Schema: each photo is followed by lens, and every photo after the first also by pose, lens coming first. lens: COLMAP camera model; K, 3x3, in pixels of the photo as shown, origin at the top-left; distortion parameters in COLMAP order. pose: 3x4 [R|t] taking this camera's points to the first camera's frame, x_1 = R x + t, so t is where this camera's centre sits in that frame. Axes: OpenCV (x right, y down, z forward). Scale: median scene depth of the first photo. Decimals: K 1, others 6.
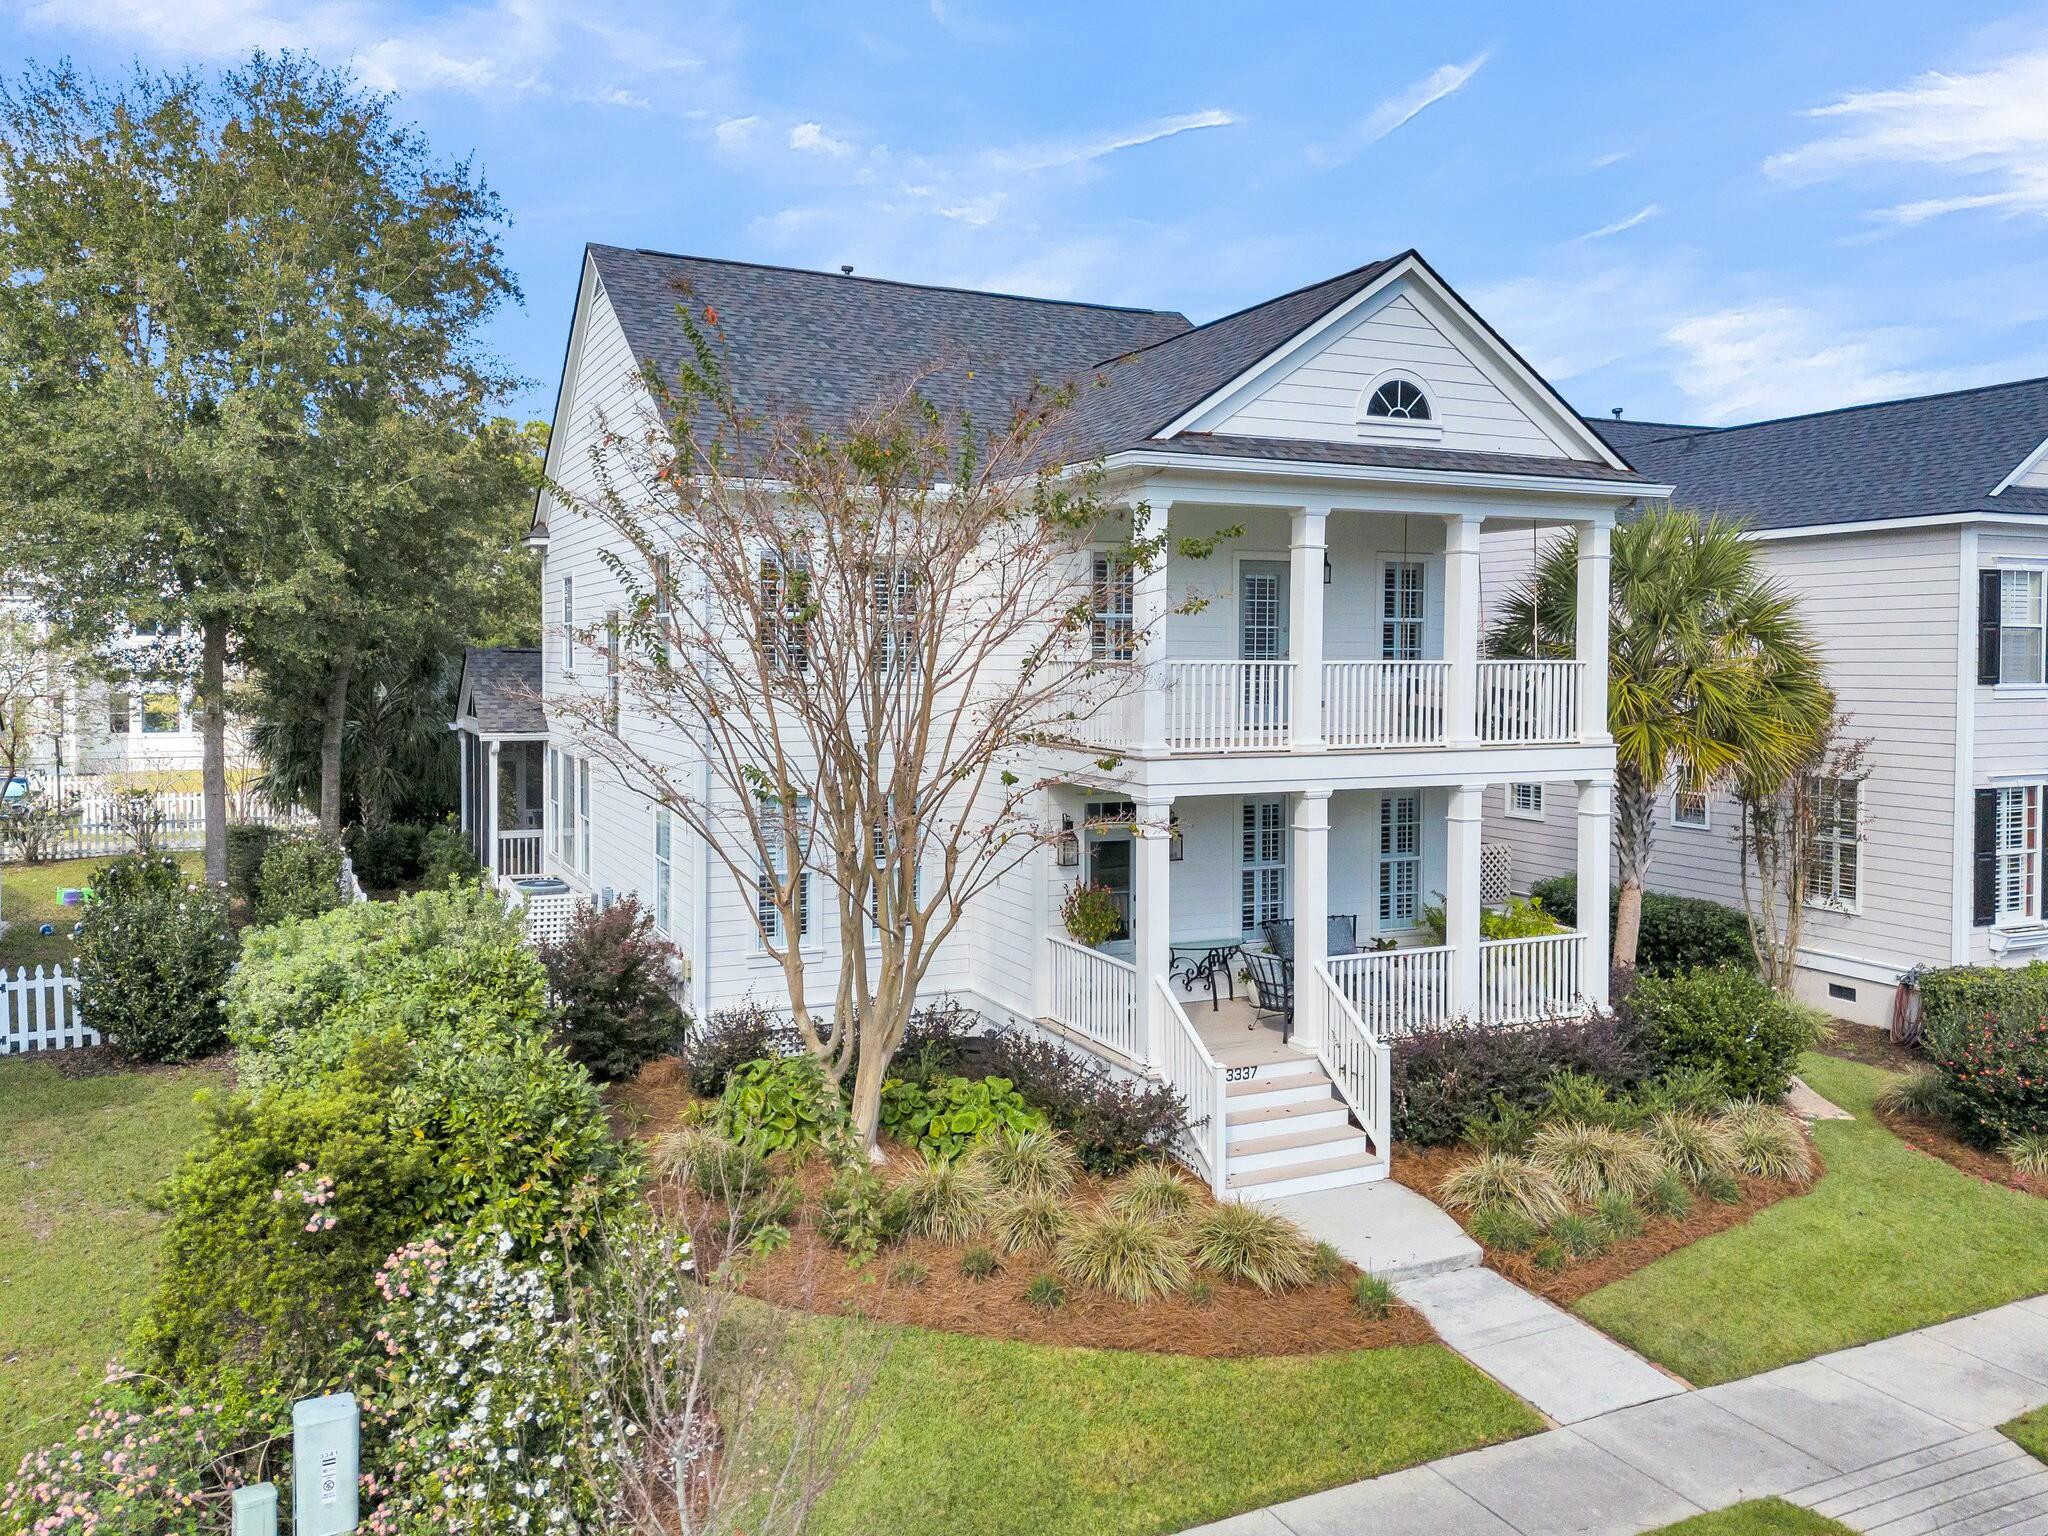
lens RADIAL K [[1568.1, 0, 1024.2], [0, 1568.1, 748.3], [0, 0, 1]] dist [0.059753, 0.002774]
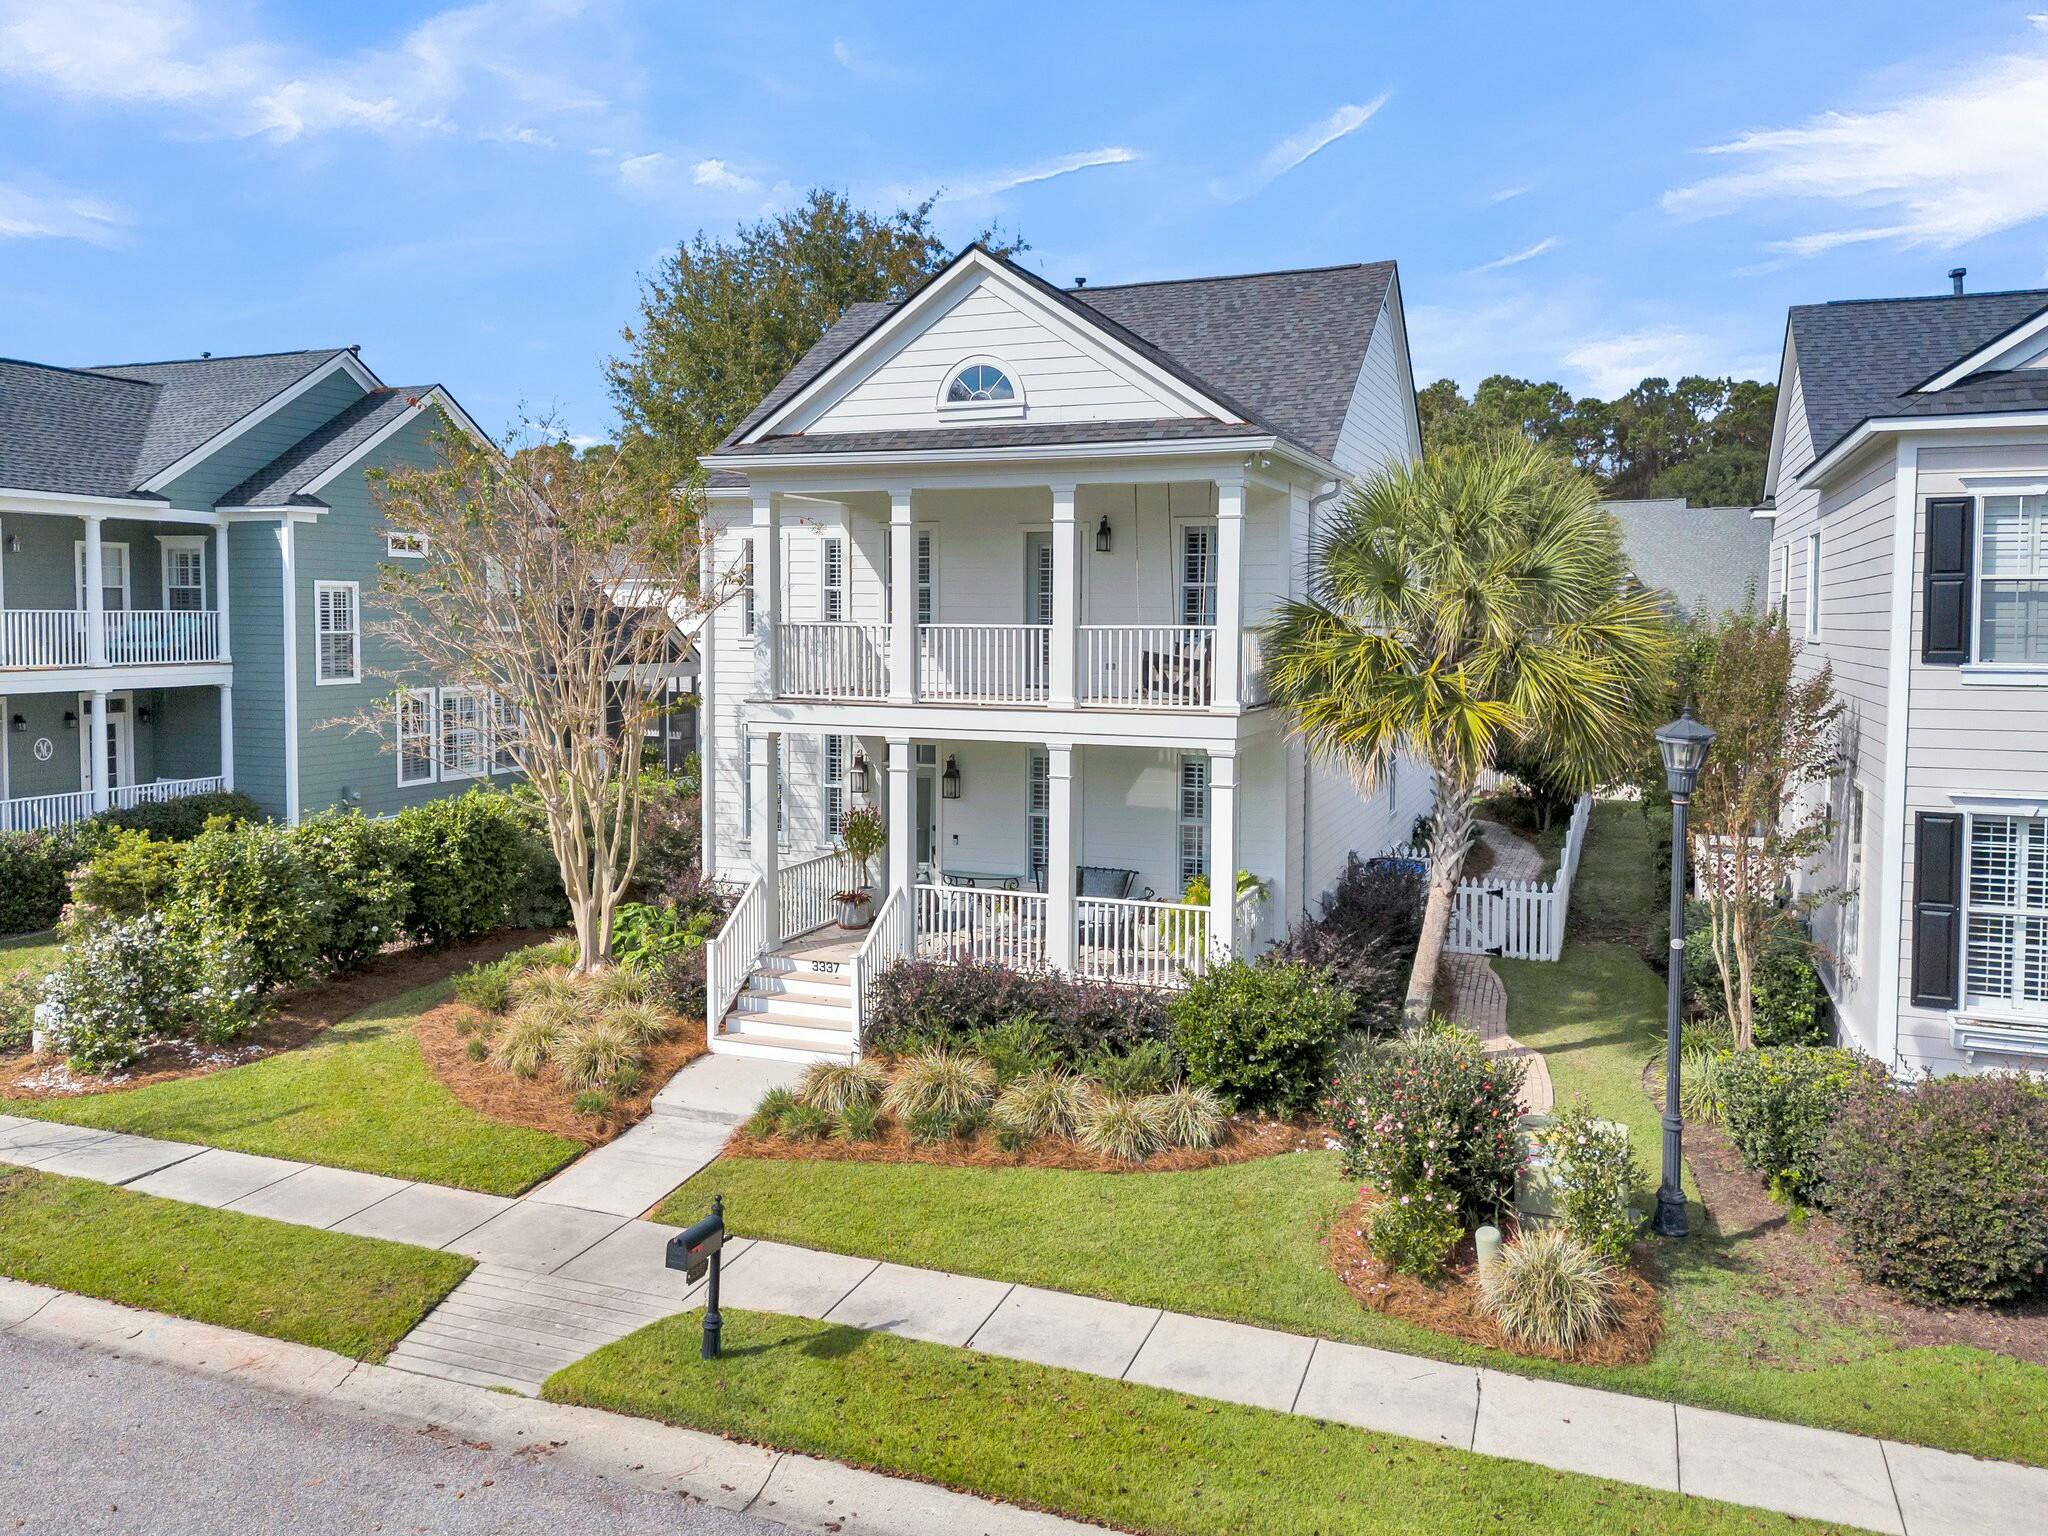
lens RADIAL K [[1534.3, 0, 1024.0], [0, 1534.3, 768.0], [0, 0, 1]] dist [0.126180, 0.000089]
pose [[0.681996, 0.074248, -0.727577, 0.980929], [-0.047892, 0.997232, 0.056874, -0.017646], [0.729786, -0.003942, 0.683664, 0.273575]]
